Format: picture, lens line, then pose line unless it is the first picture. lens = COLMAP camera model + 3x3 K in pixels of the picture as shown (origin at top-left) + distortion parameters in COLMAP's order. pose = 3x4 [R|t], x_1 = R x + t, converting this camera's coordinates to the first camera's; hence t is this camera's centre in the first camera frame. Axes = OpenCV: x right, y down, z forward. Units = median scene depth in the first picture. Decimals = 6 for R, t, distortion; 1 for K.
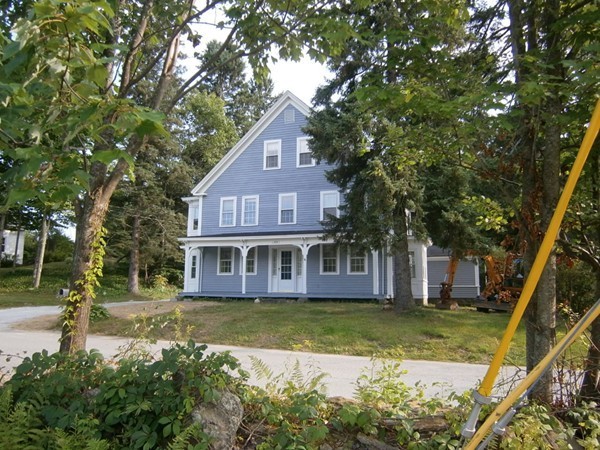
lens RADIAL K [[477.5, 0, 300.0], [0, 477.5, 225.0], [0, 0, 1]] dist [-0.011521, 0.006778]
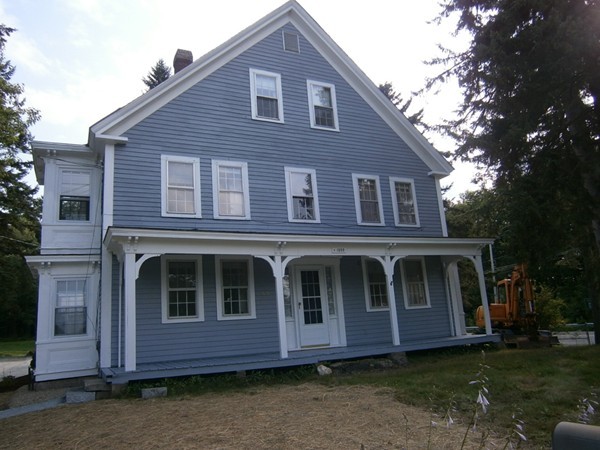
lens RADIAL K [[477.5, 0, 300.0], [0, 477.5, 225.0], [0, 0, 1]] dist [-0.011521, 0.006778]
pose [[0.676605, 0.096548, 0.729989, -0.430066], [-0.018534, 0.993286, -0.114193, 0.064069], [-0.736113, 0.063734, 0.673851, 0.629063]]
